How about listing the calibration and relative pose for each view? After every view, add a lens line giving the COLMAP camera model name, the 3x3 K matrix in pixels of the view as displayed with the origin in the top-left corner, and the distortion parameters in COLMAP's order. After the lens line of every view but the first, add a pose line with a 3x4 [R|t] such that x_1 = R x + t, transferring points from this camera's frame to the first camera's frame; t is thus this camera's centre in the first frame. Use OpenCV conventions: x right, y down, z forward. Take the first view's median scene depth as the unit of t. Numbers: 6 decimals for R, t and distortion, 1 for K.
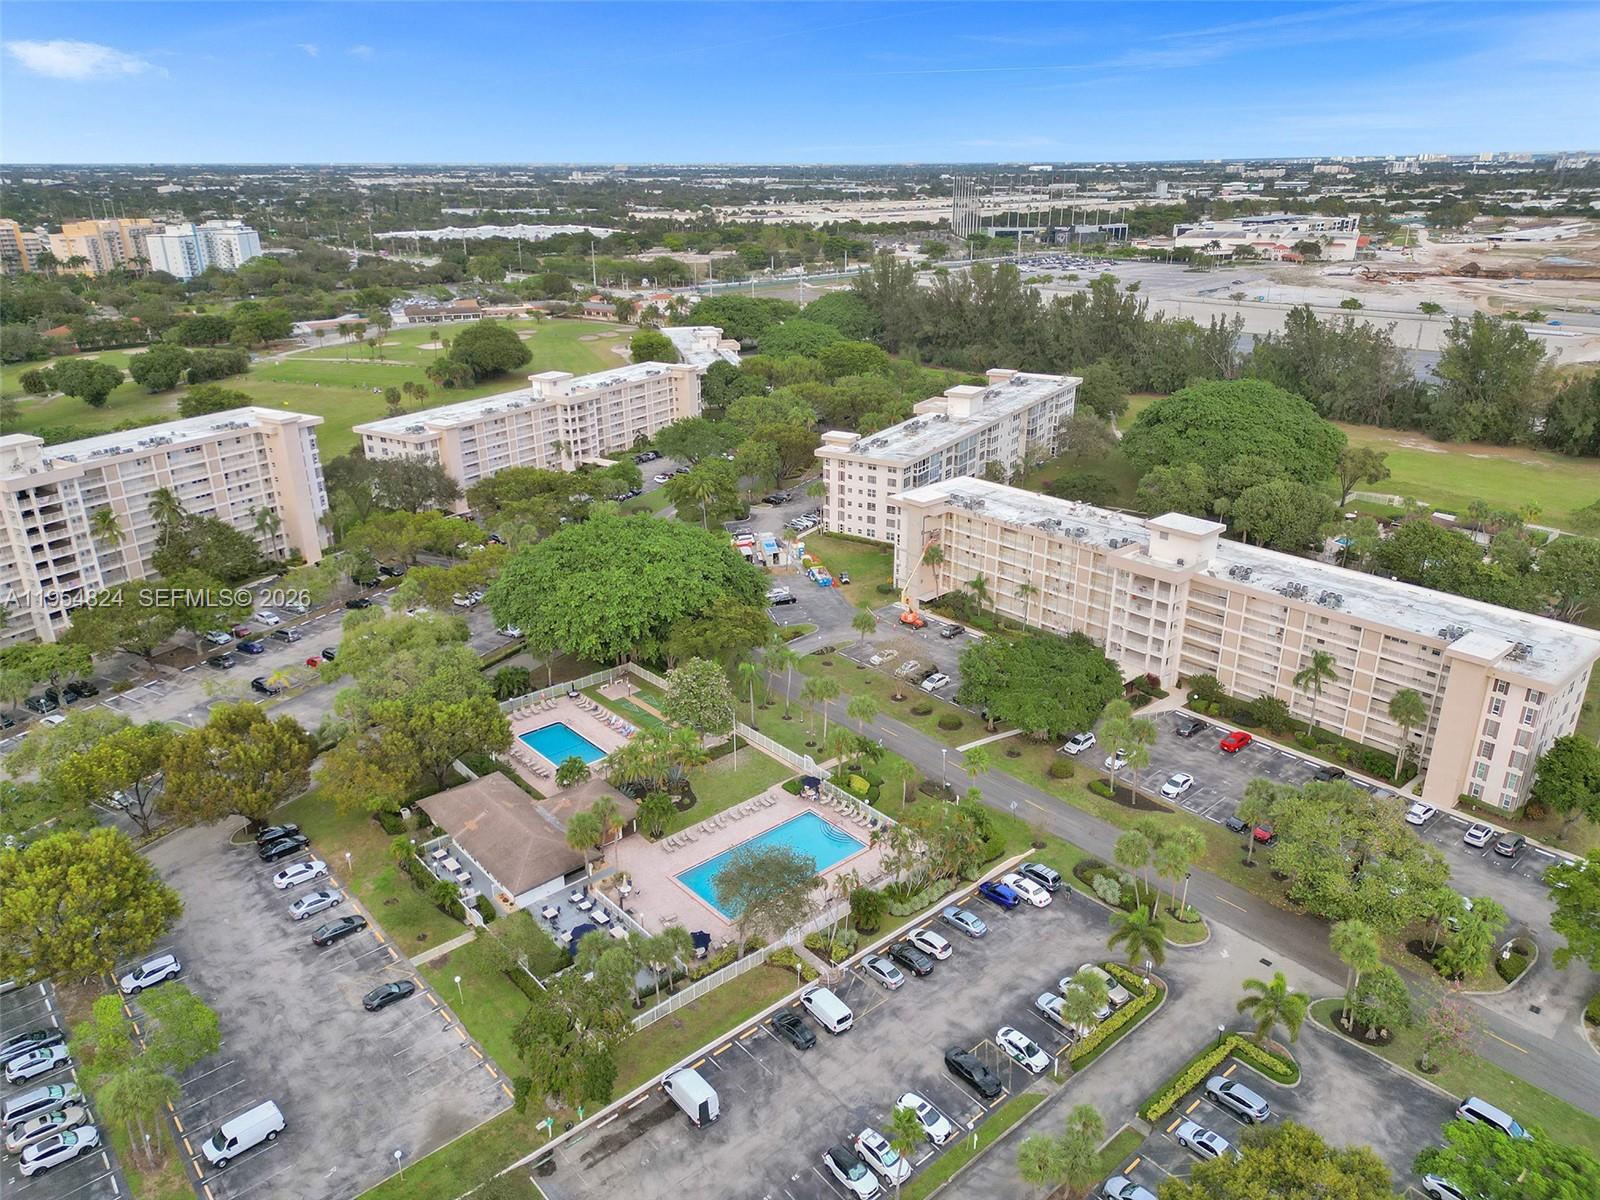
lens RADIAL K [[1098.7, 0, 795.7], [0, 1098.7, 627.4], [0, 0, 1]] dist [0.081806, -0.073533]
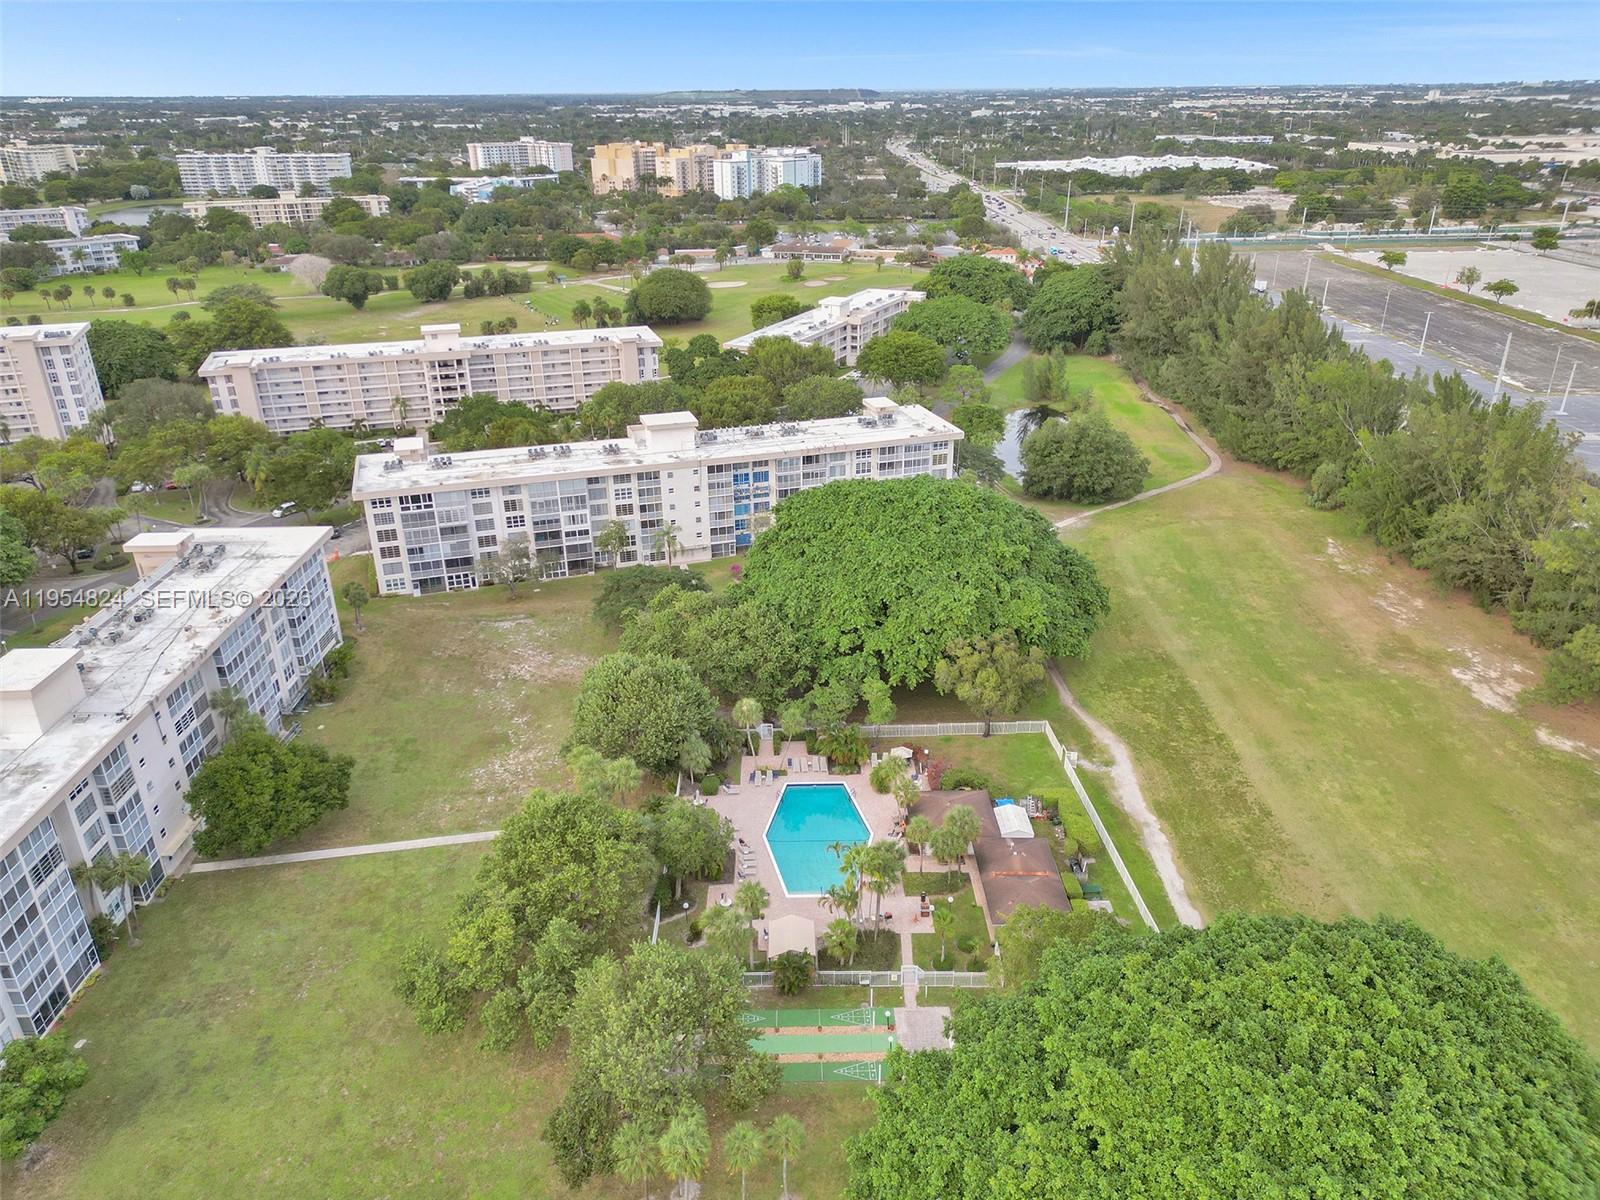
lens RADIAL K [[1098.7, 0, 795.7], [0, 1098.7, 627.4], [0, 0, 1]] dist [0.081806, -0.073533]
pose [[0.768333, 0.278089, -0.576481, 0.211235], [-0.244032, 0.959925, 0.137813, -0.063106], [0.591703, 0.034794, 0.805405, 0.145088]]
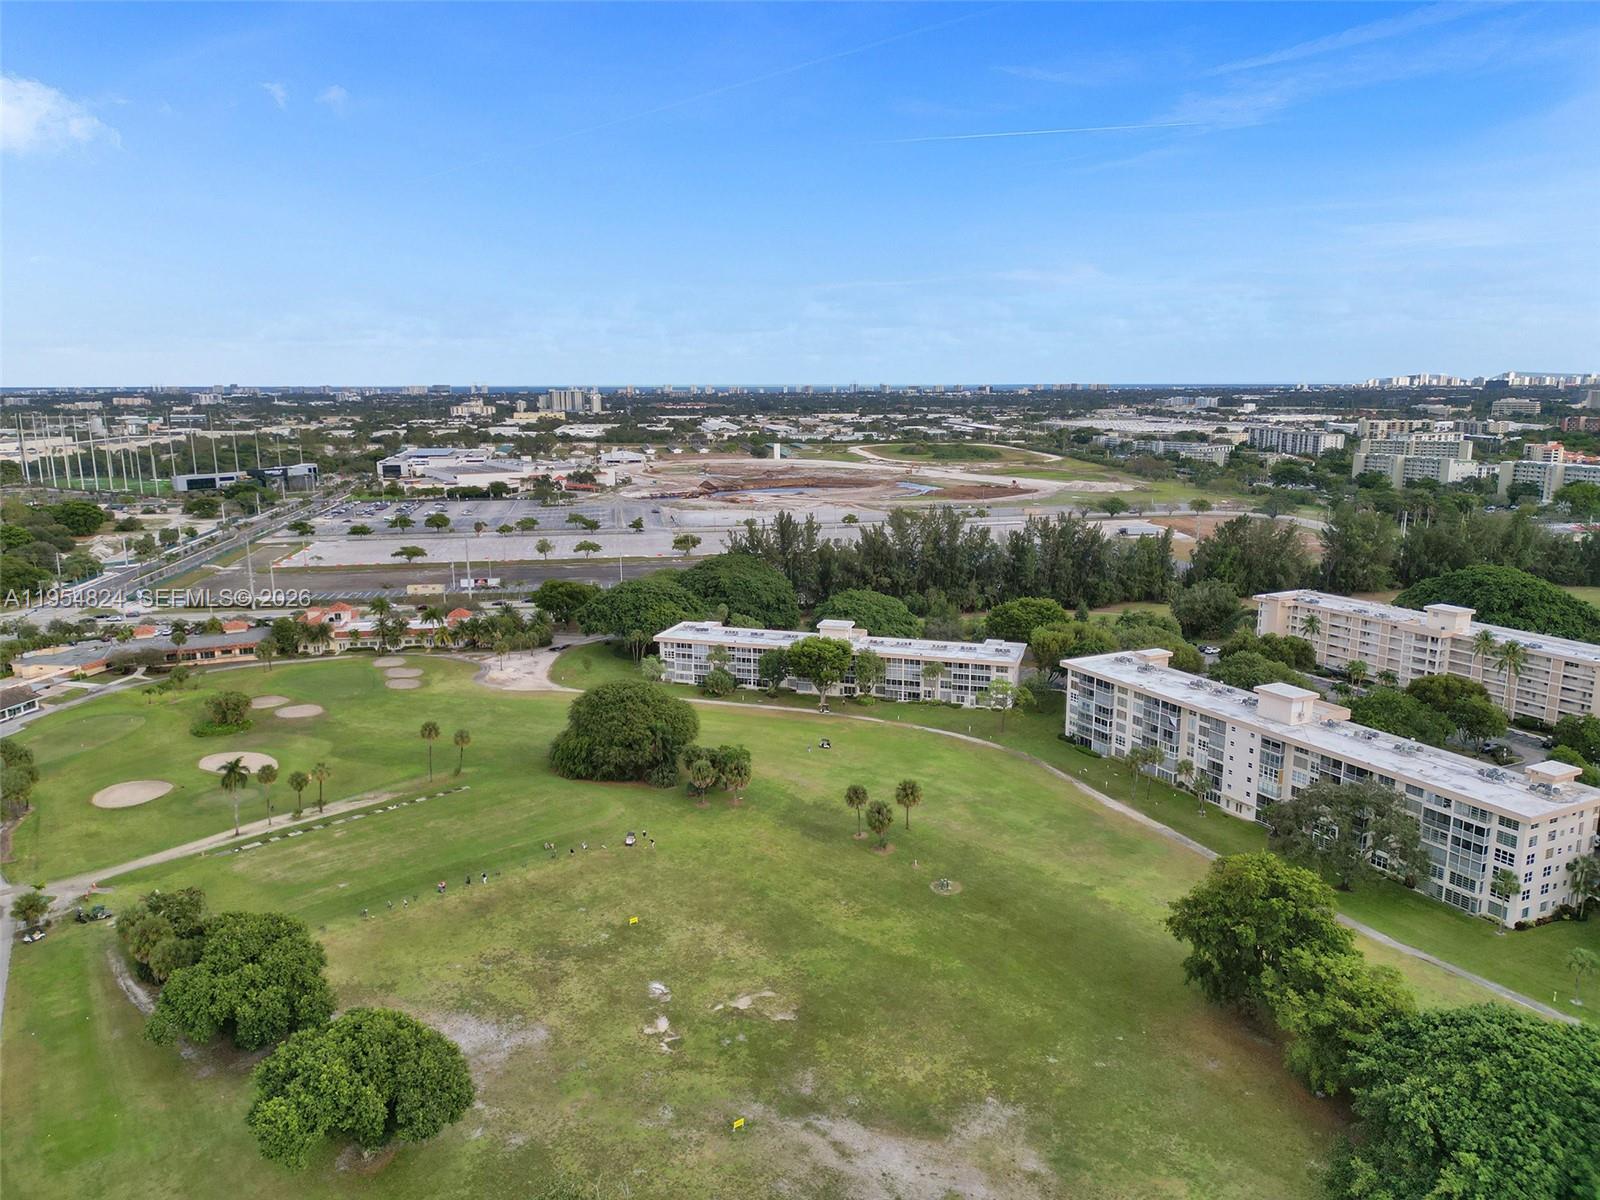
lens RADIAL K [[1098.7, 0, 795.7], [0, 1098.7, 627.4], [0, 0, 1]] dist [0.081806, -0.073533]
pose [[-0.521221, 0.195847, -0.830646, 0.309644], [-0.320471, 0.857167, 0.403192, -0.144604], [0.790966, 0.476350, -0.384010, 0.314473]]
